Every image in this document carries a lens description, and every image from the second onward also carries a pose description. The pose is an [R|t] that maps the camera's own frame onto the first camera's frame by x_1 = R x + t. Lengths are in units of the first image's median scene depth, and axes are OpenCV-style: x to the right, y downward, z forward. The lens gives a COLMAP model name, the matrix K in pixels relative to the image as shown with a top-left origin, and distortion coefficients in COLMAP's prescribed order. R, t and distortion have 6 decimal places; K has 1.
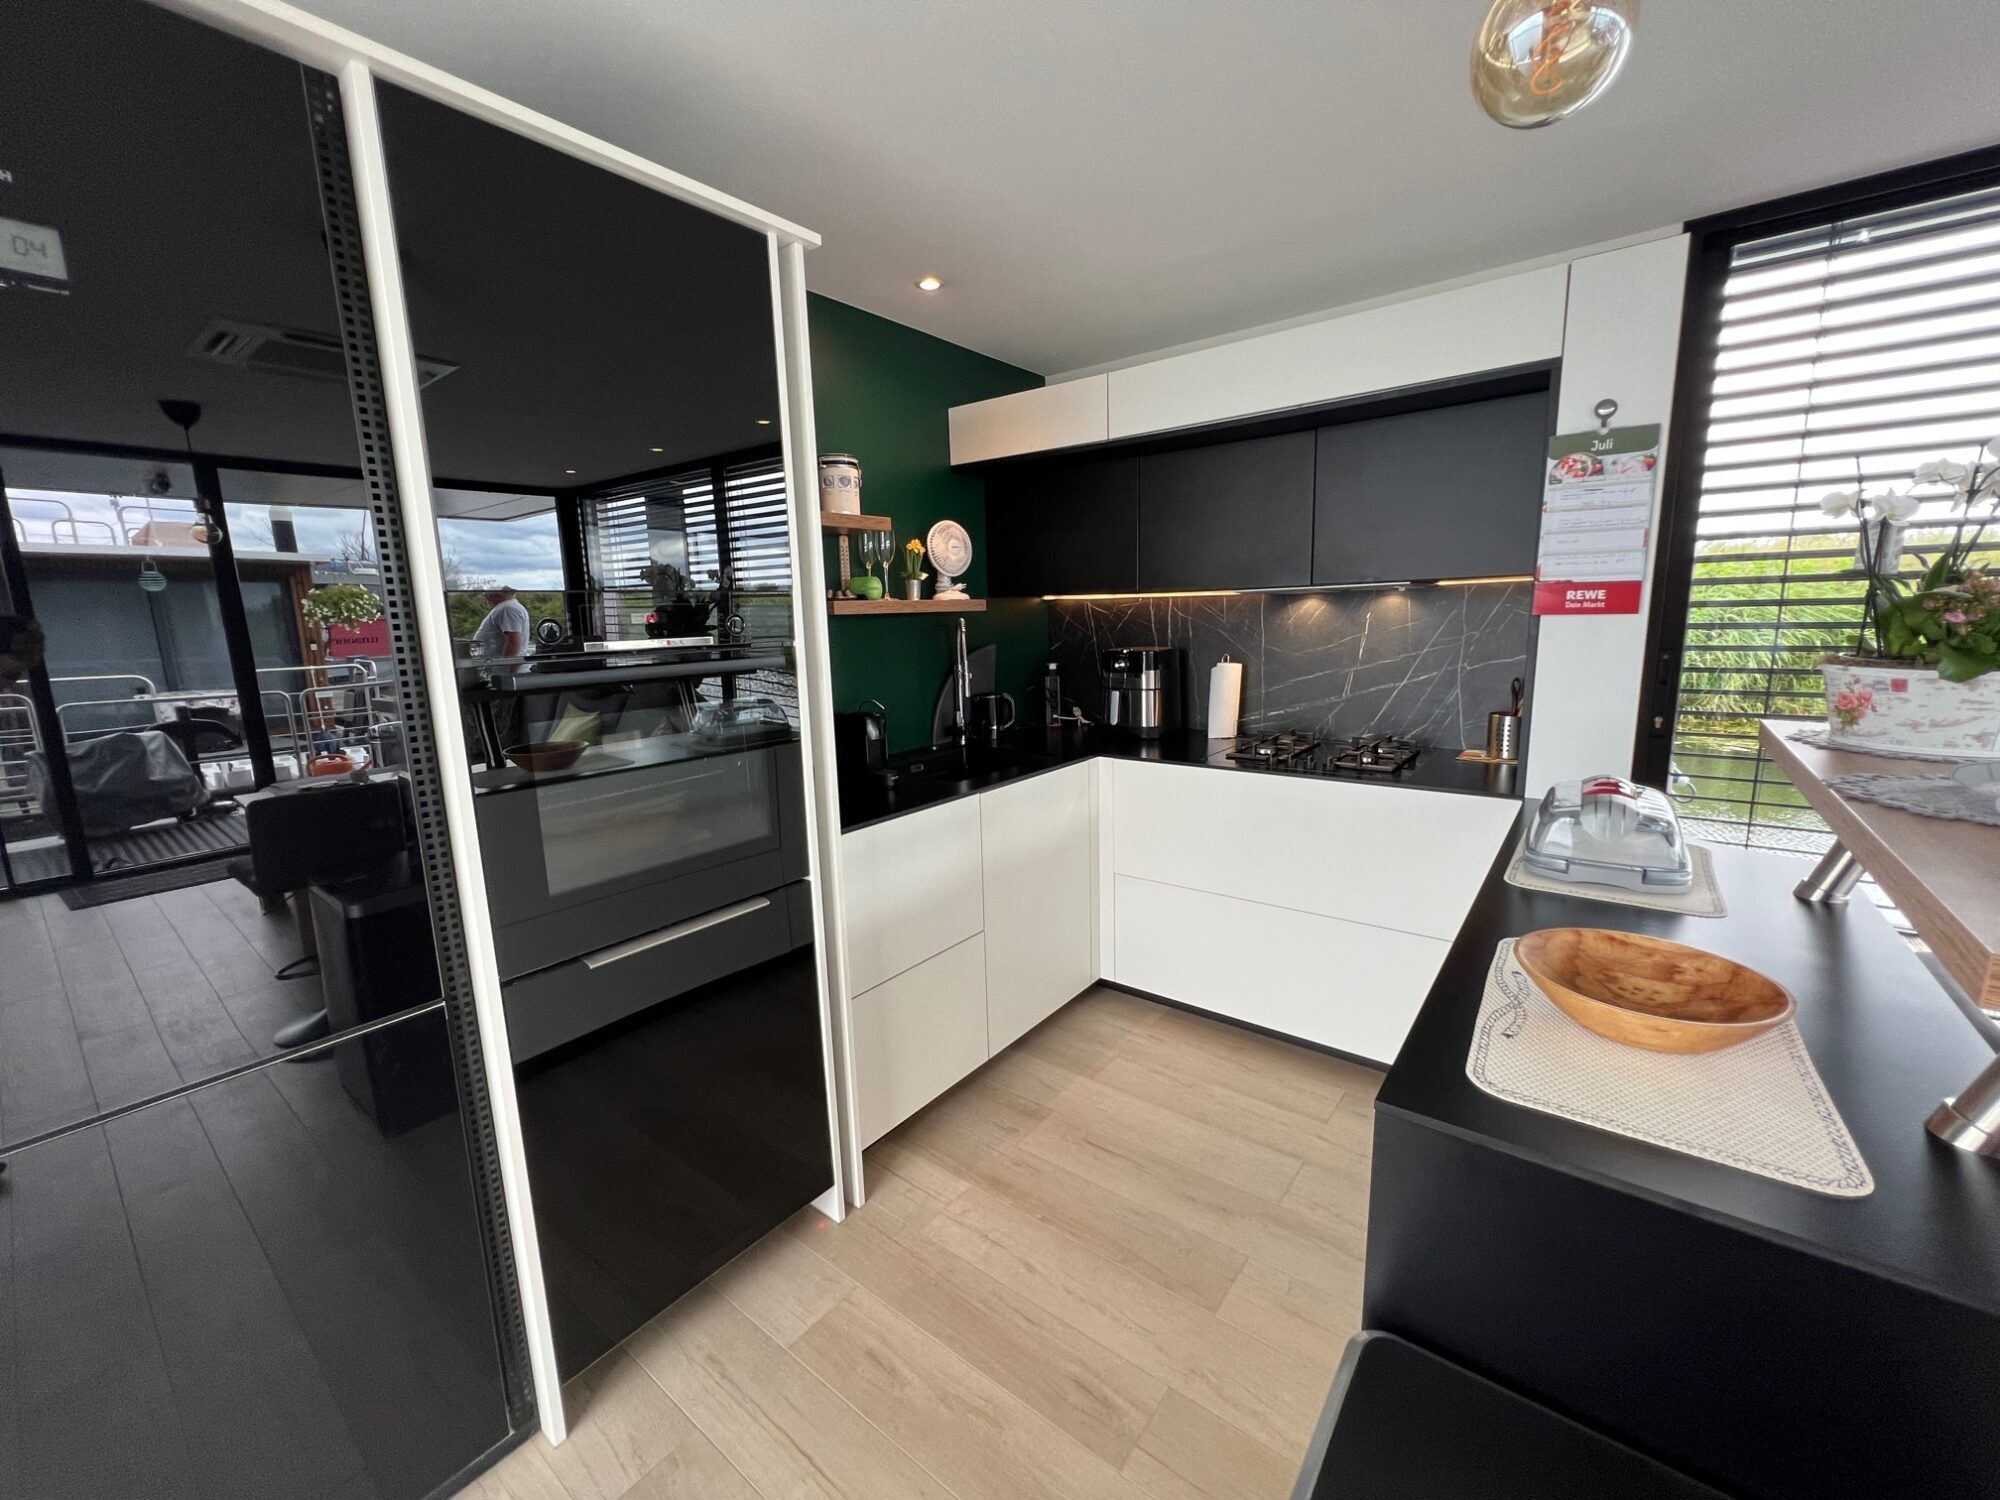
lens RADIAL K [[804.3, 0, 991.2], [0, 804.3, 739.0], [0, 0, 1]] dist [-0.002313, 0.001358]
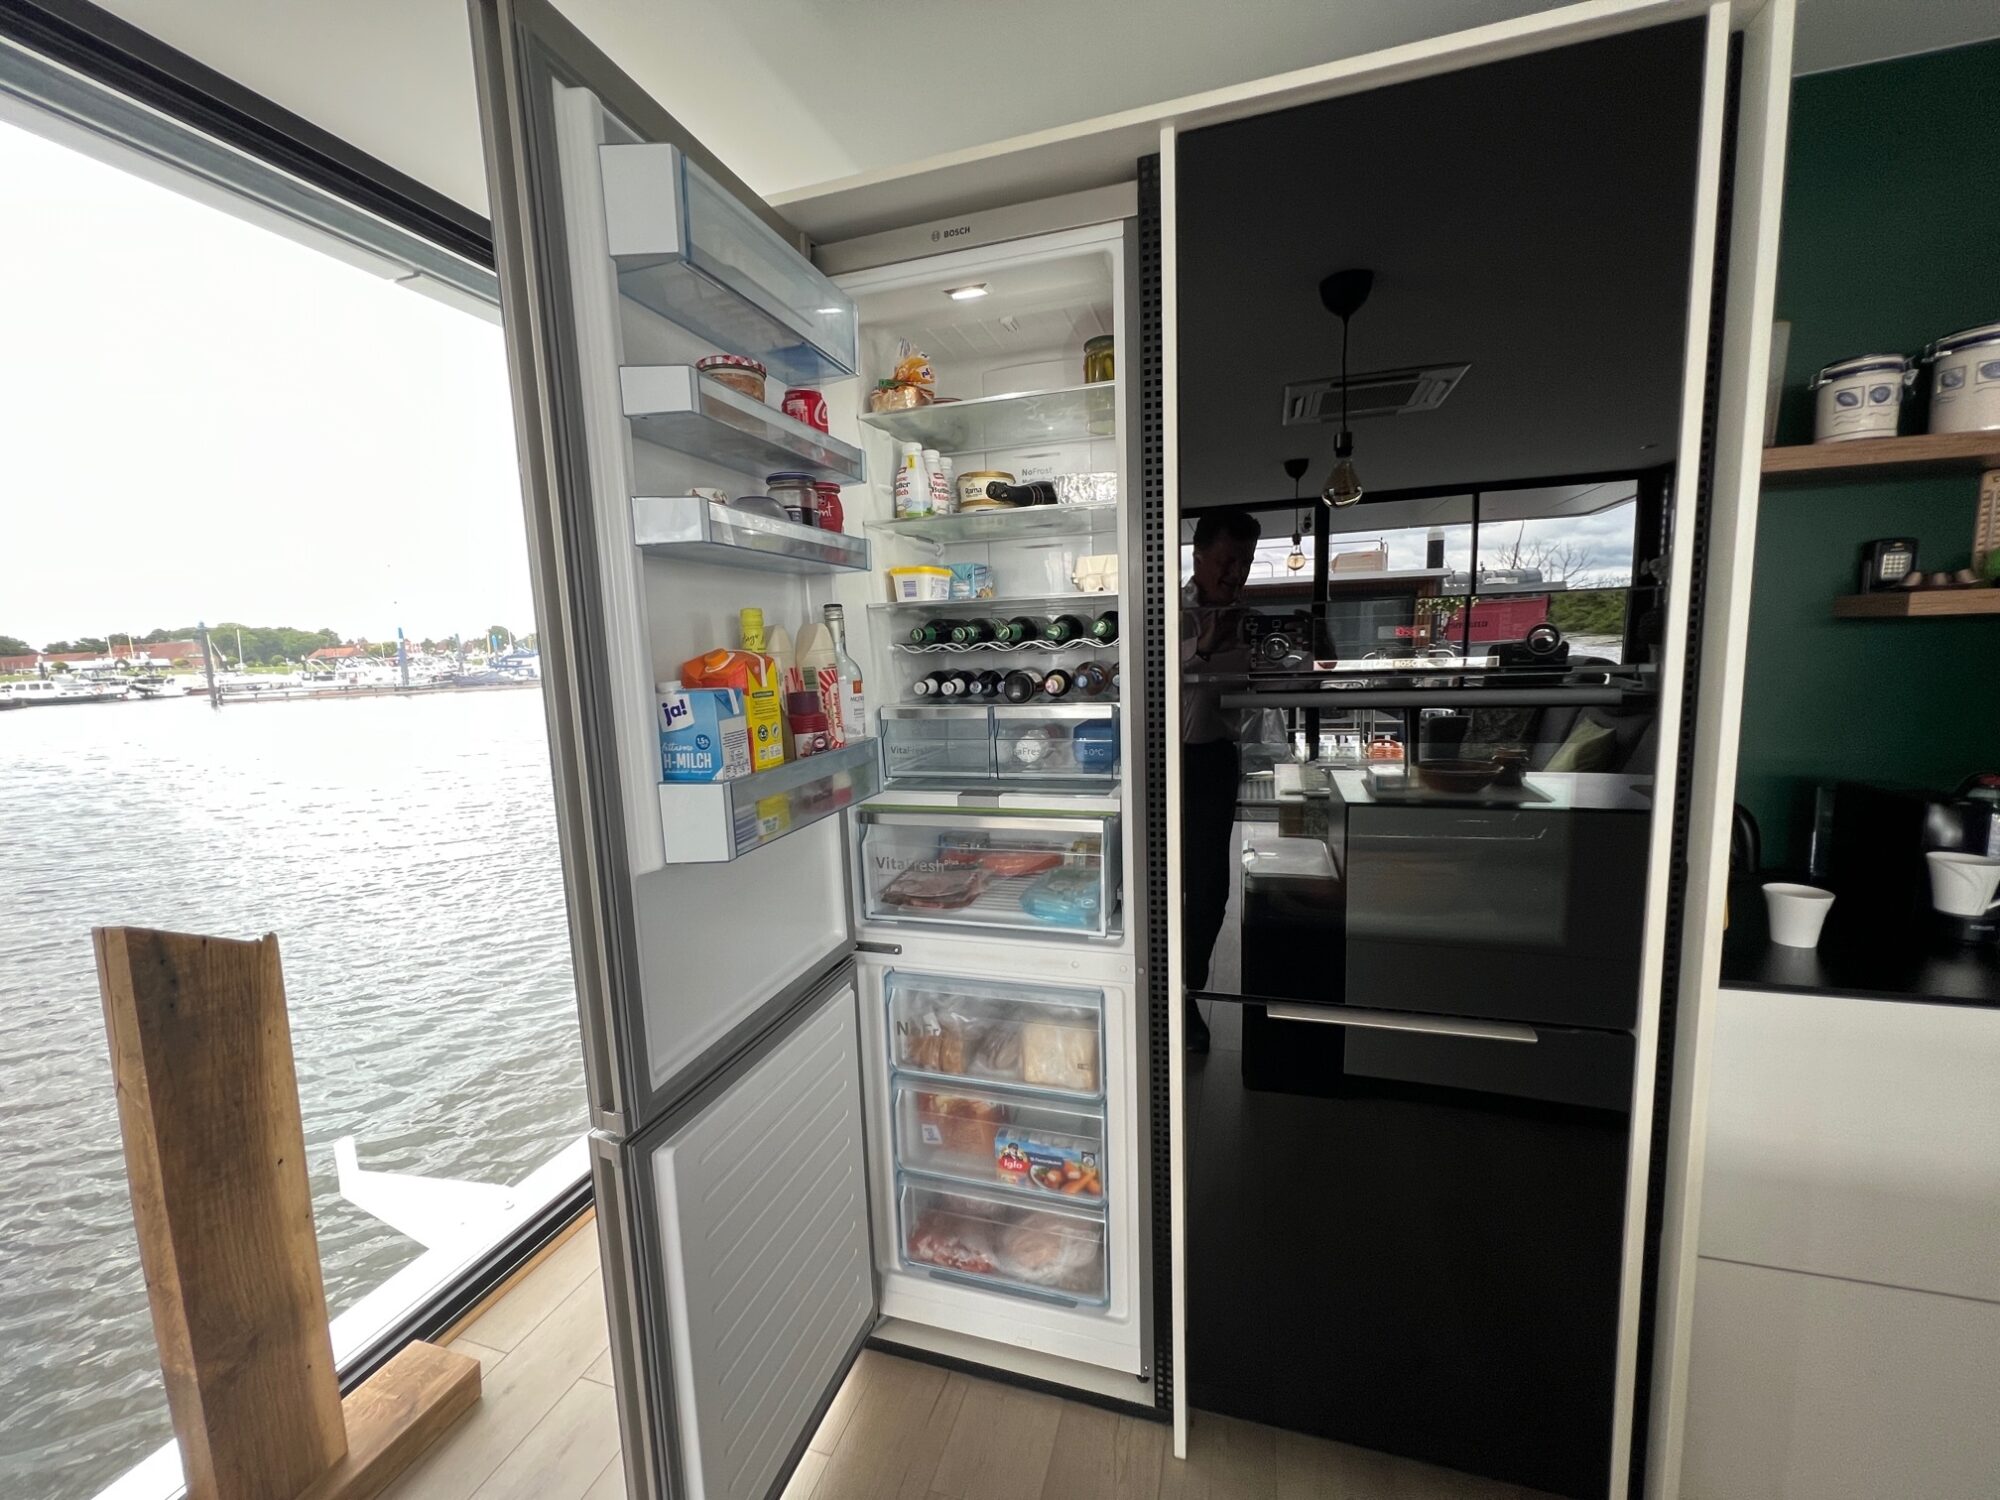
lens RADIAL K [[804.3, 0, 1000.9], [0, 804.3, 747.9], [0, 0, 1]] dist [-0.002313, 0.001358]
pose [[0.363264, 0.129380, -0.922659, 0.090496], [-0.124121, 0.988204, 0.089702, -0.028134], [0.923382, 0.081936, 0.375037, 0.162815]]
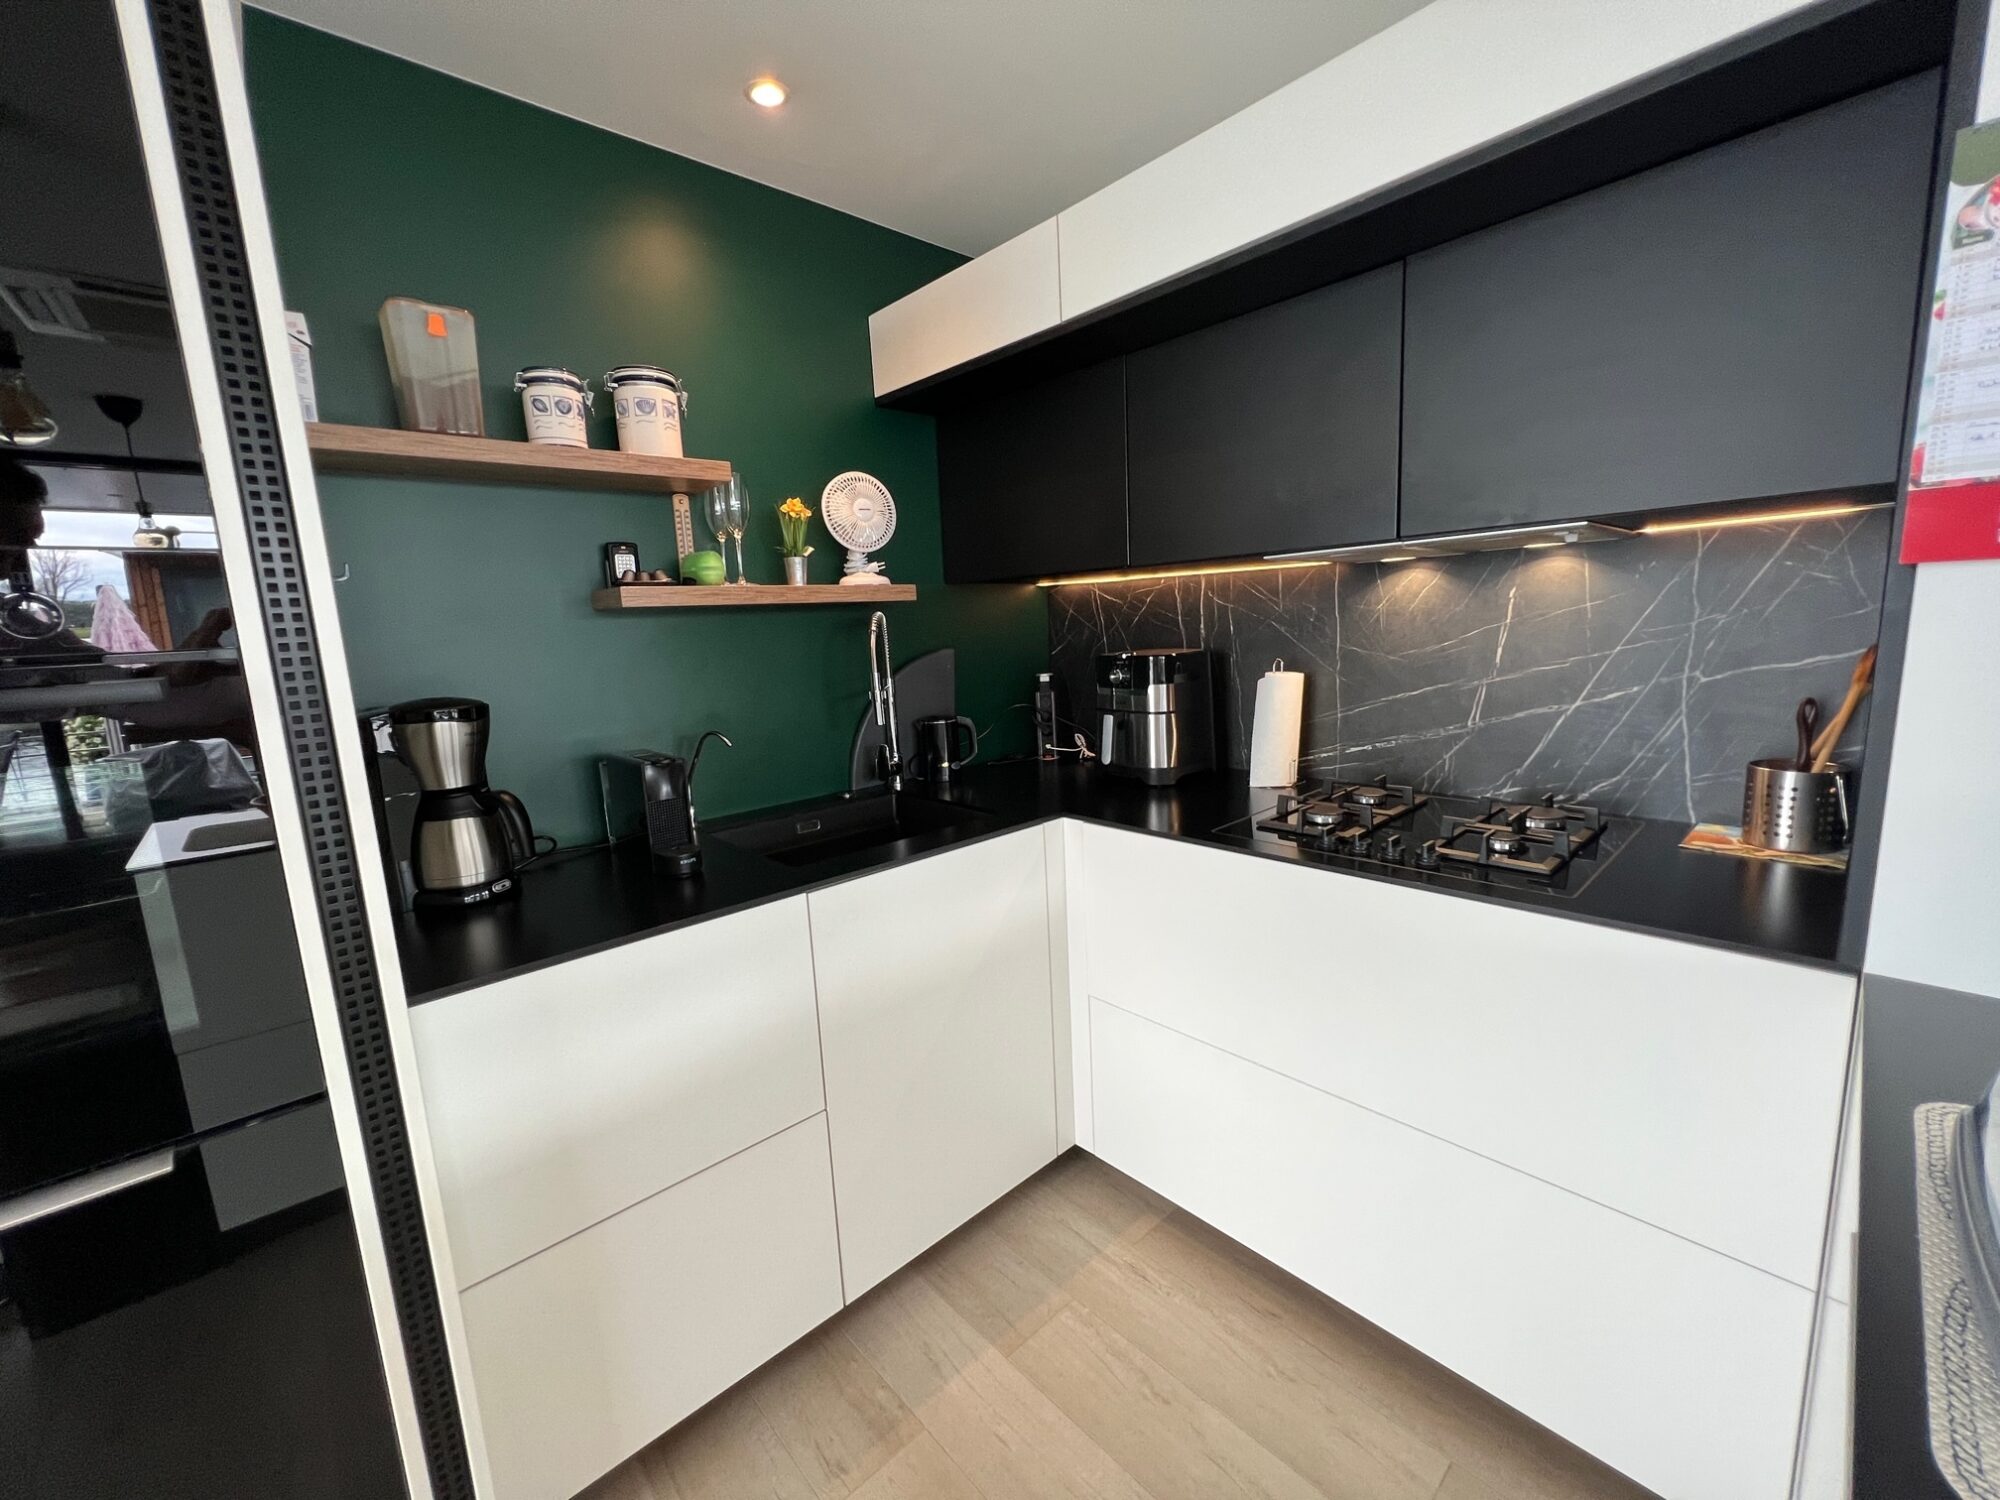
lens RADIAL K [[804.3, 0, 993.9], [0, 804.3, 743.1], [0, 0, 1]] dist [-0.002313, 0.001358]
pose [[0.986575, 0.005736, -0.163207, 0.183501], [-0.005794, 0.999983, 0.000122, -0.038479], [0.163205, 0.000825, 0.986592, 0.340935]]
